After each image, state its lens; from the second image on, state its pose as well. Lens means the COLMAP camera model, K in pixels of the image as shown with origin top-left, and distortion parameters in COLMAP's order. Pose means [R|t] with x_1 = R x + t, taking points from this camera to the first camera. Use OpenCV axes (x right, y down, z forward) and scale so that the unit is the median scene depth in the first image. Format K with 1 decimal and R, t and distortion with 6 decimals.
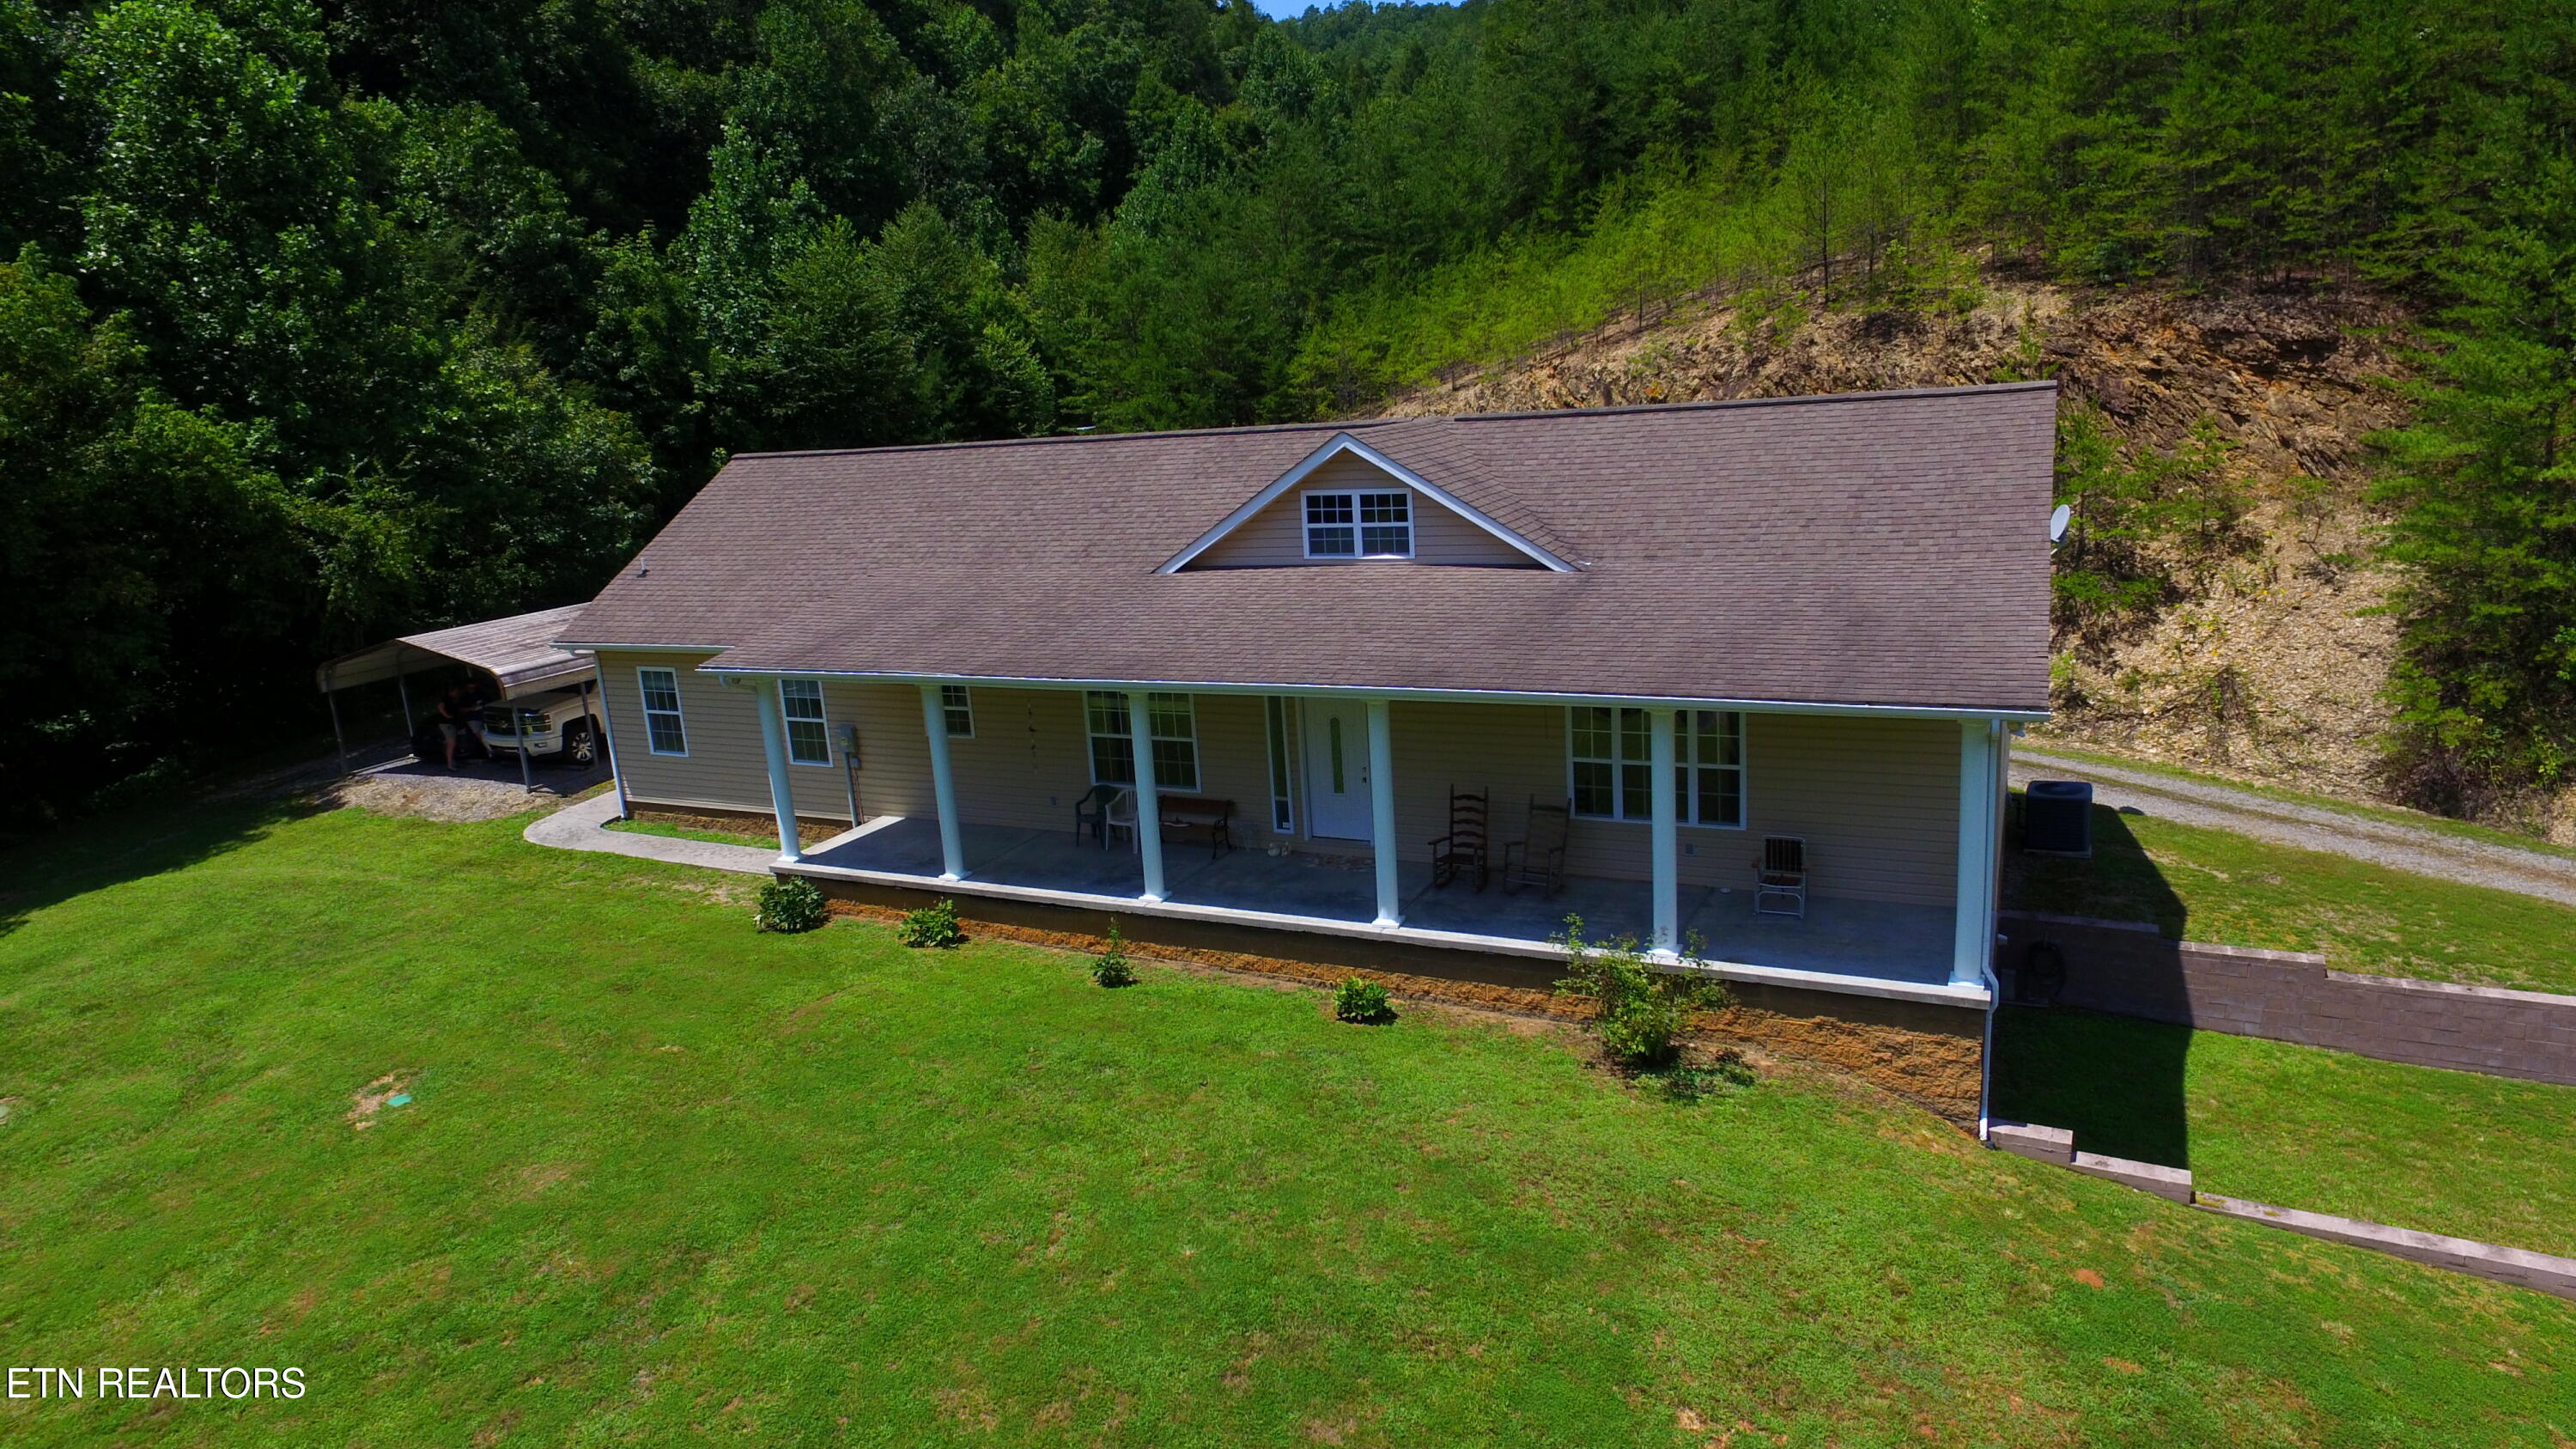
lens RADIAL K [[1505.7, 0, 1270.6], [0, 1505.7, 733.5], [0, 0, 1]] dist [-0.006191, 0.018841]
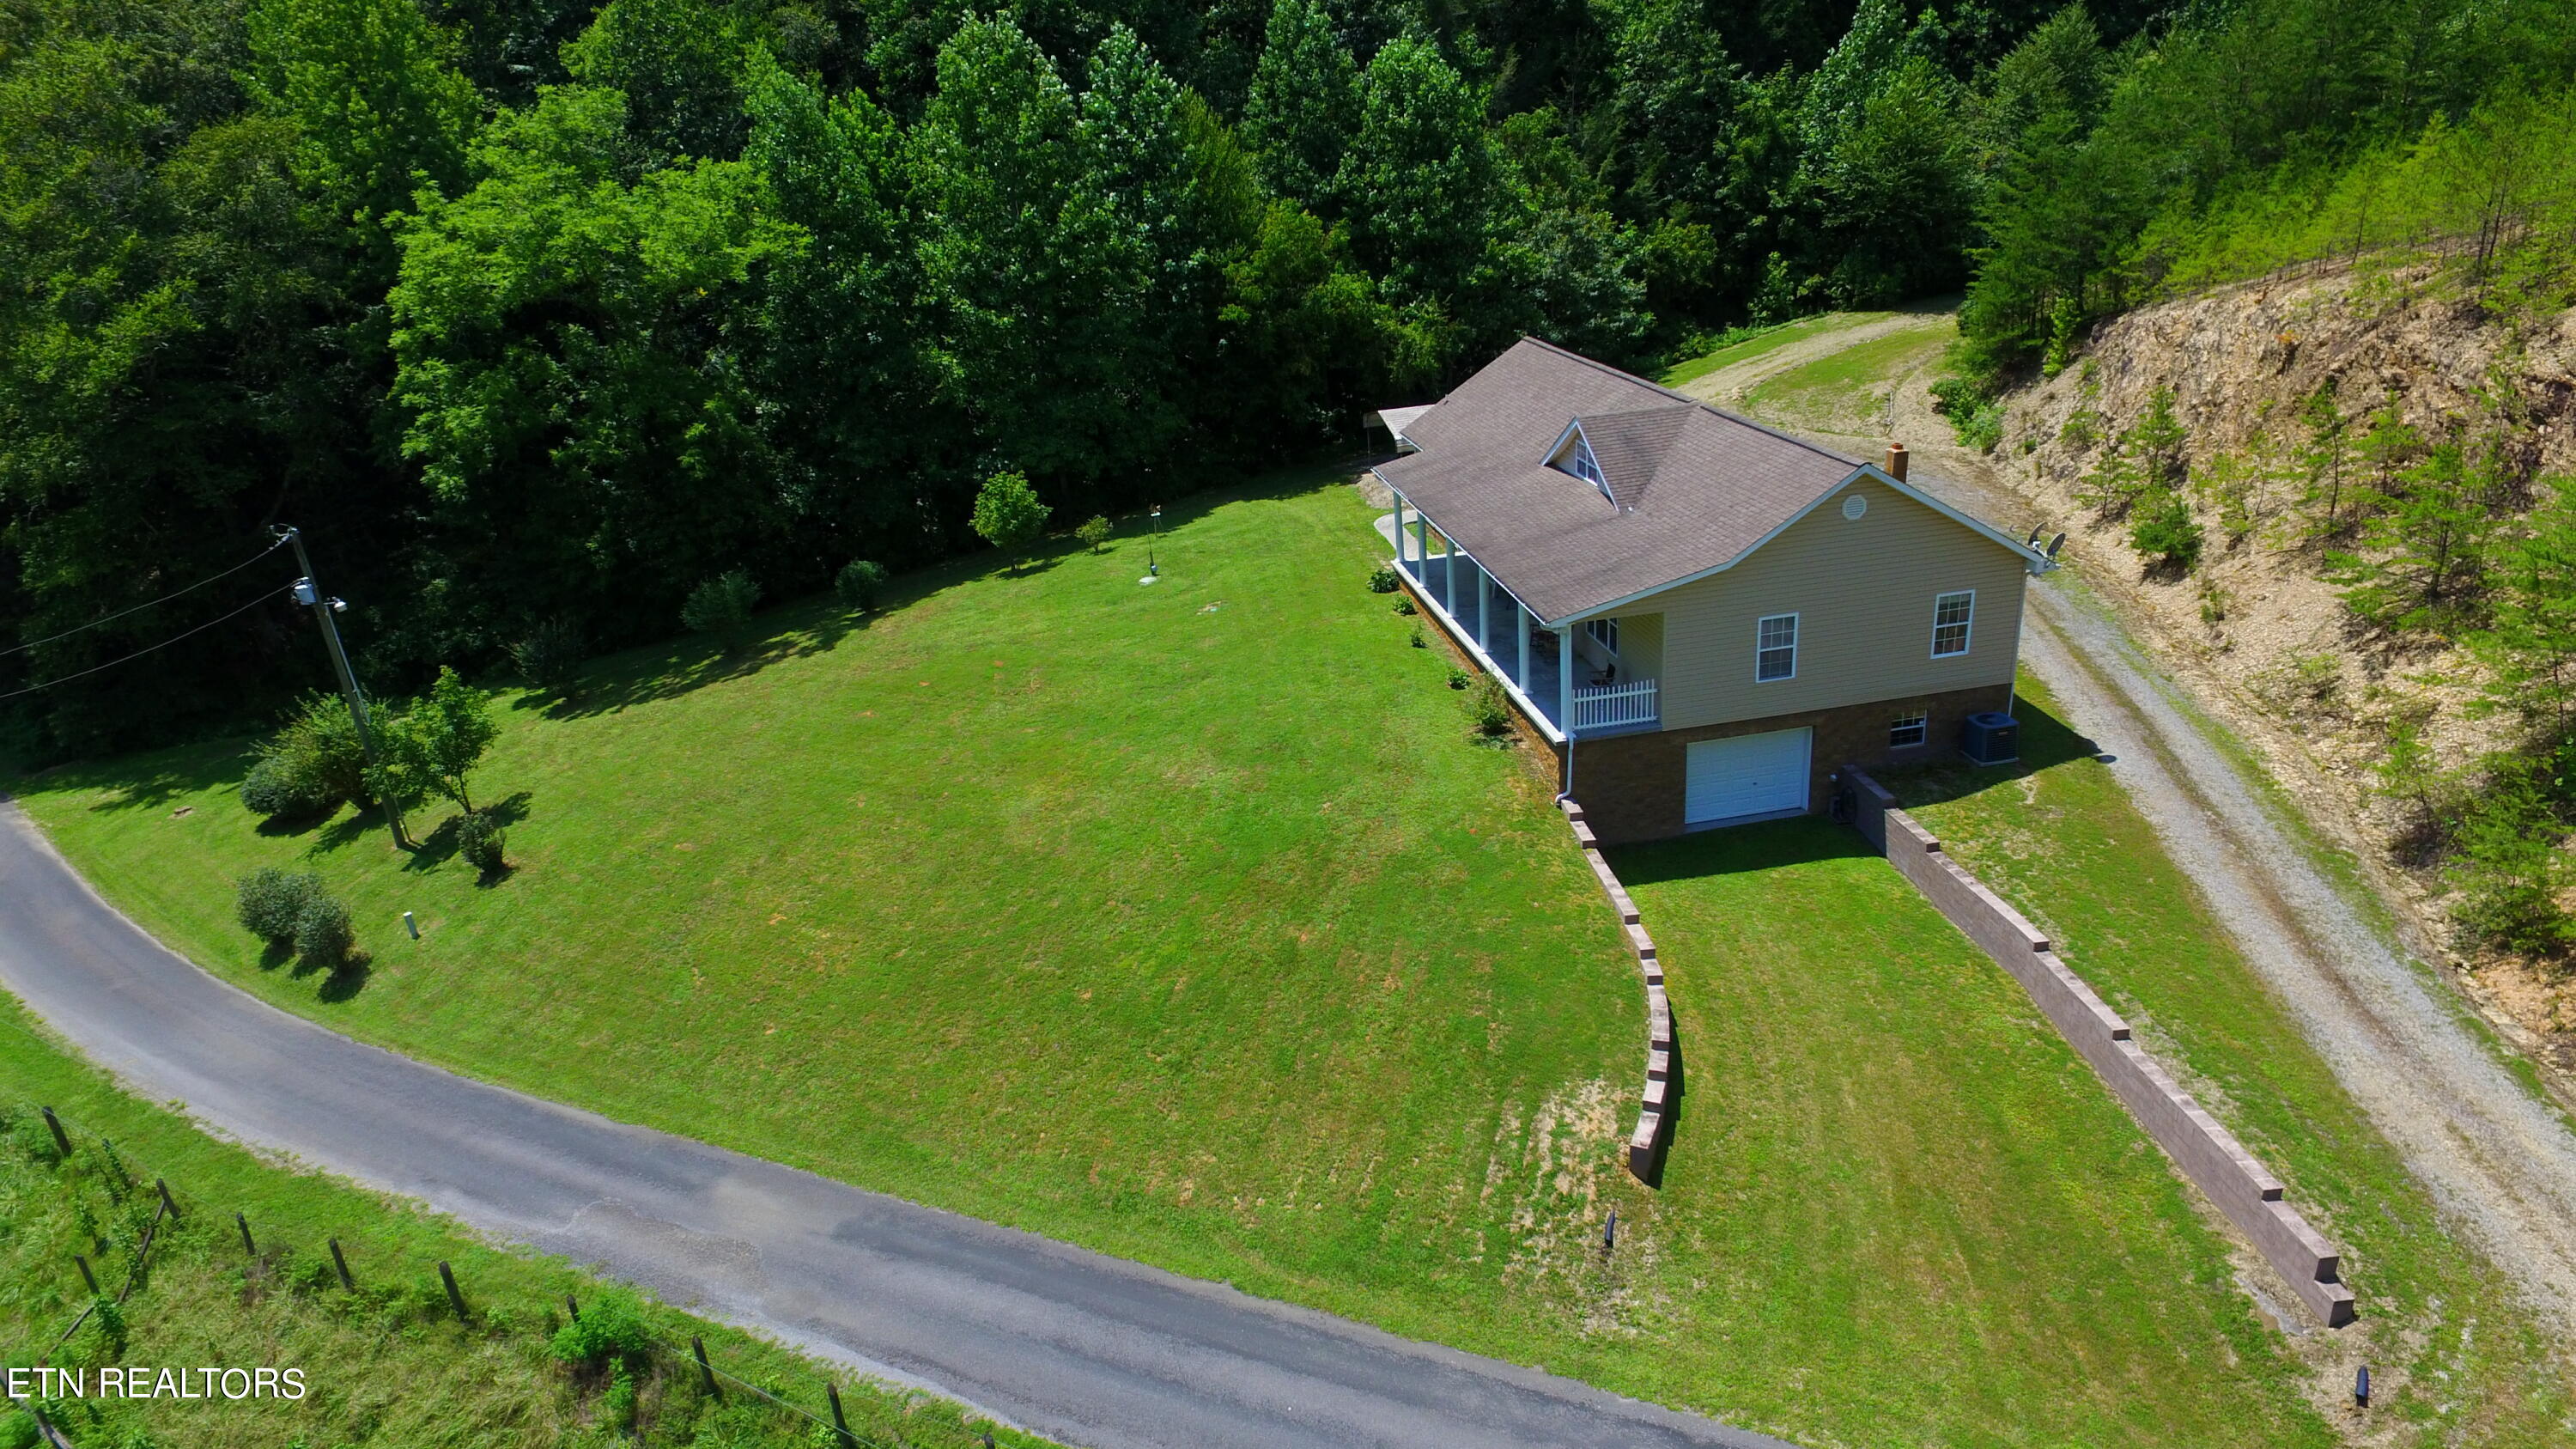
lens RADIAL K [[1491.7, 0, 1288.0], [0, 1491.7, 724.5], [0, 0, 1]] dist [-0.003960, 0.012807]
pose [[0.601521, 0.318401, -0.732662, 0.868039], [-0.146844, 0.945580, 0.290372, -0.208340], [0.785245, -0.067078, 0.615542, -0.326767]]
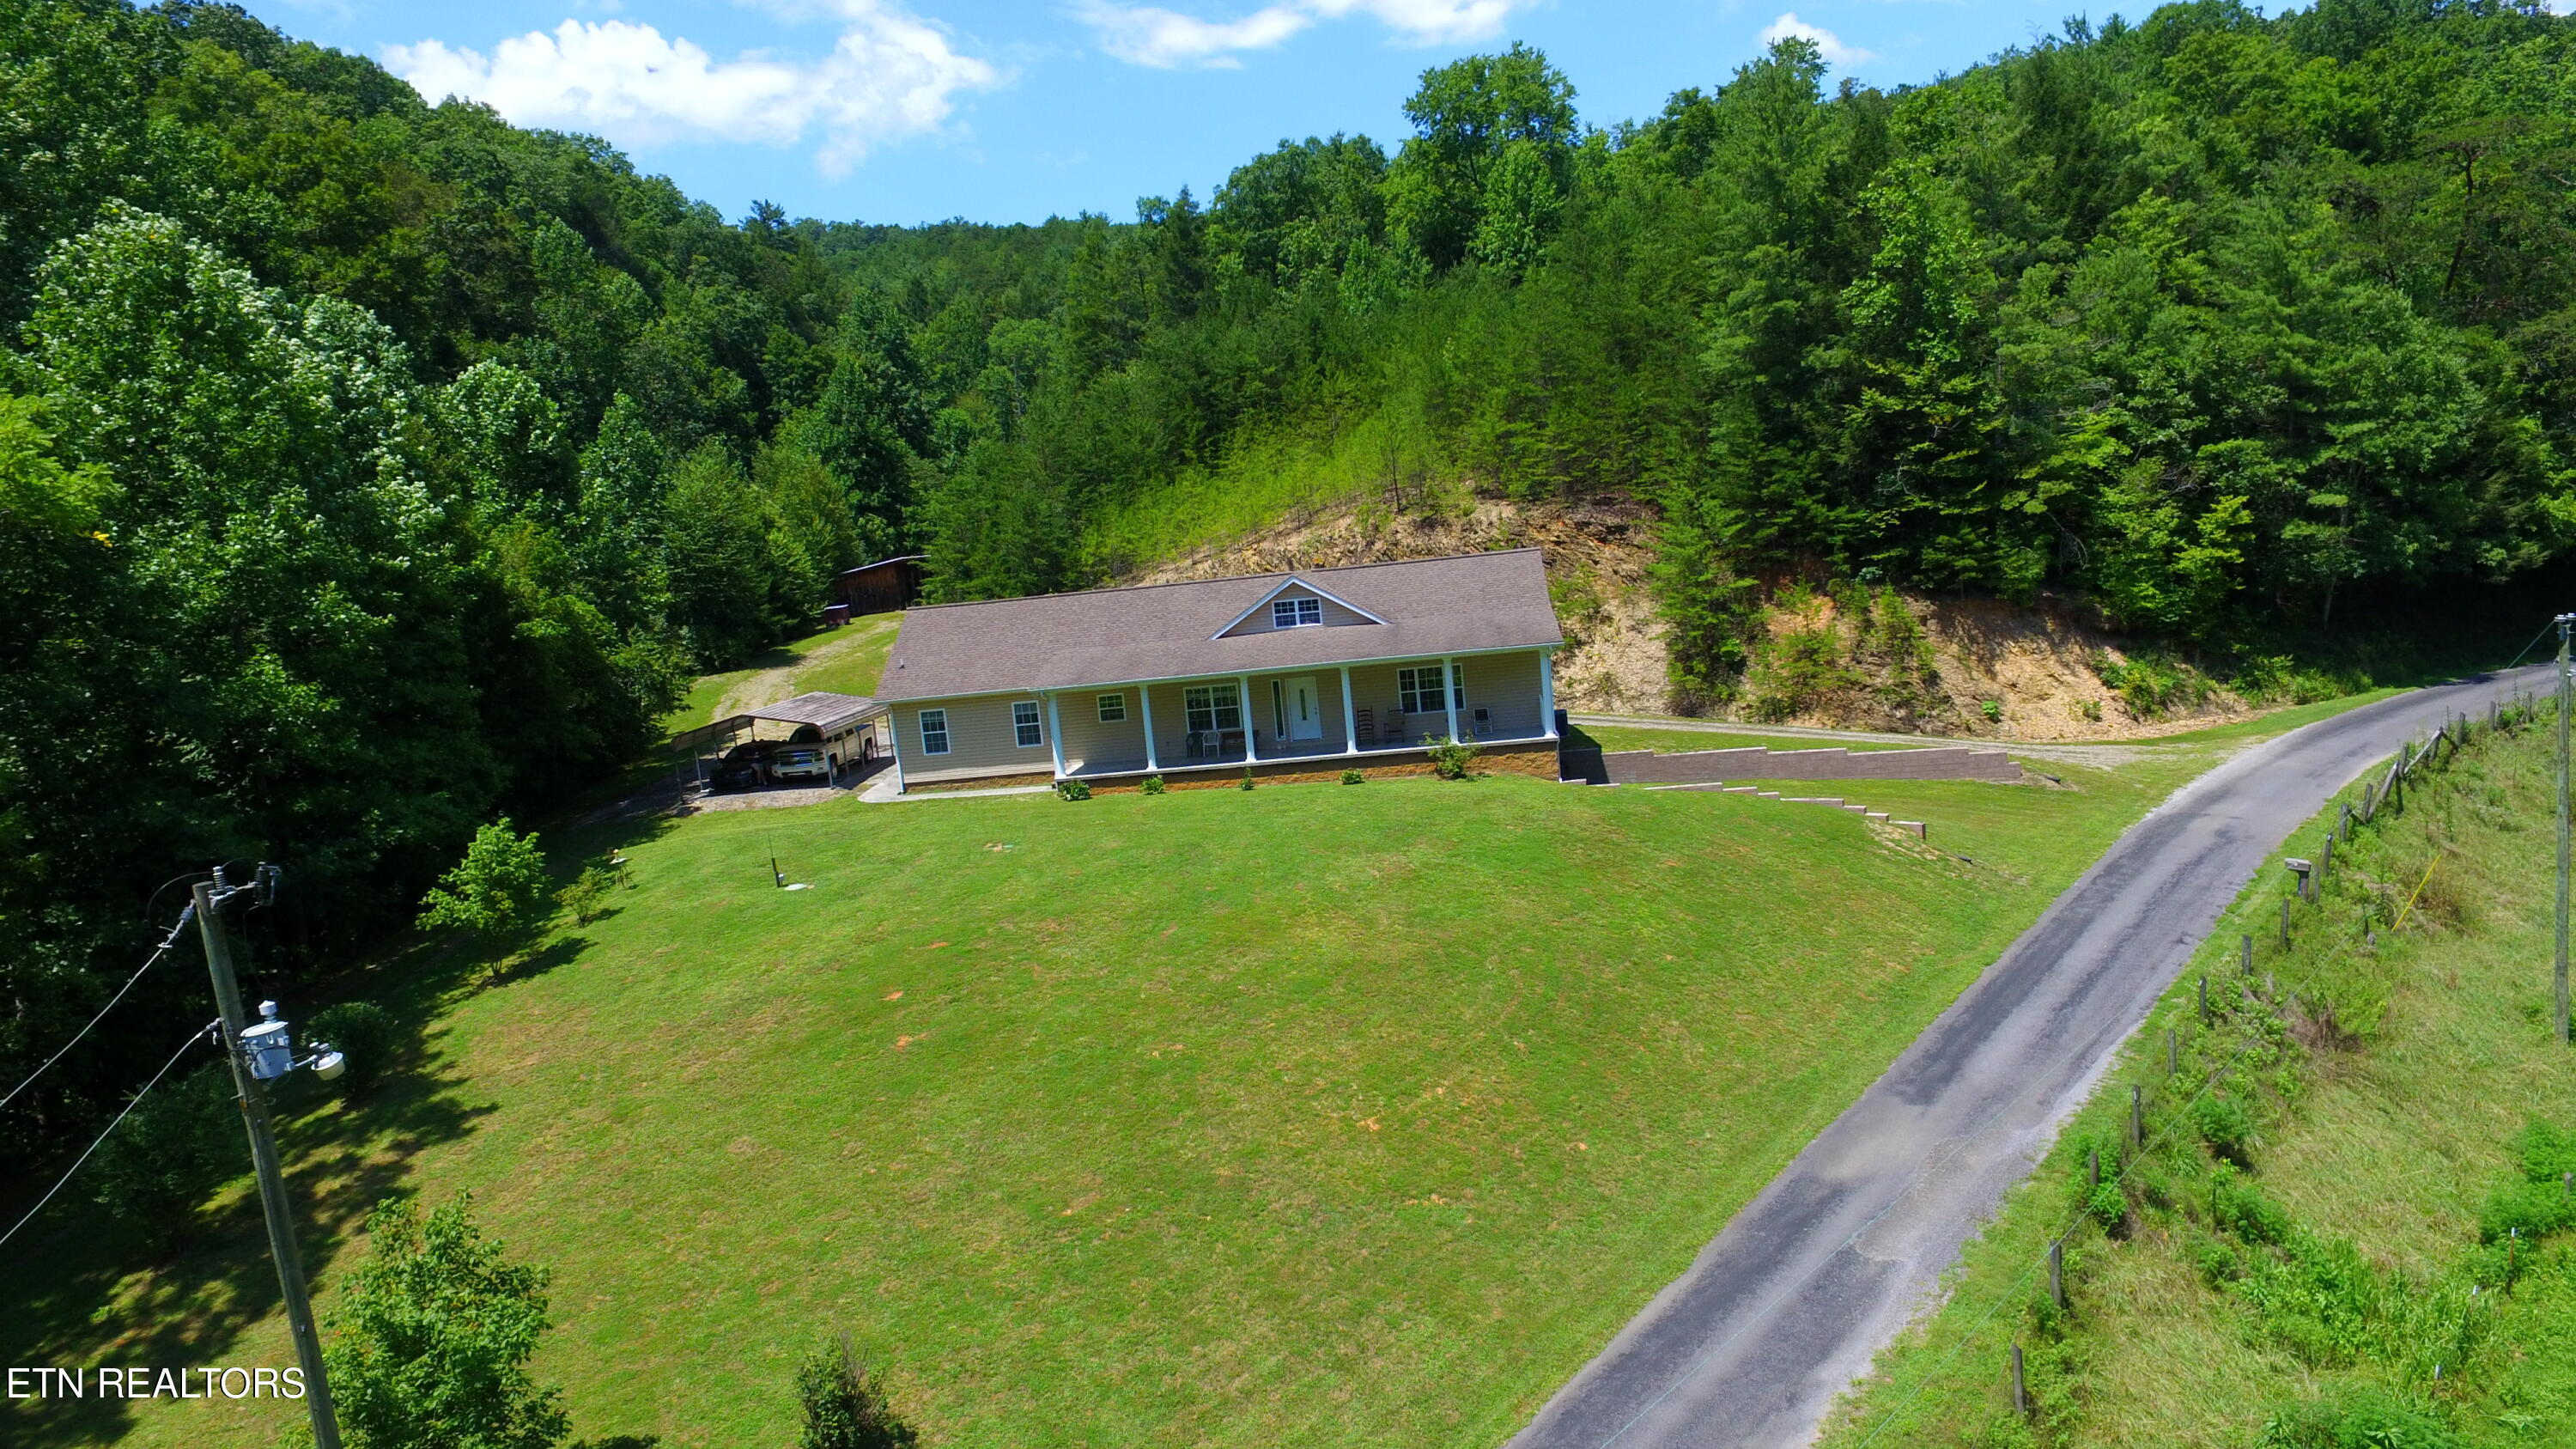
lens RADIAL K [[1484.5, 0, 1280.0], [0, 1484.5, 728.5], [0, 0, 1]] dist [0.000276, 0.000321]
pose [[0.935125, -0.074212, 0.346459, -0.521589], [0.115407, 0.988292, -0.099803, 0.182220], [-0.334996, 0.133312, 0.932741, -0.780703]]
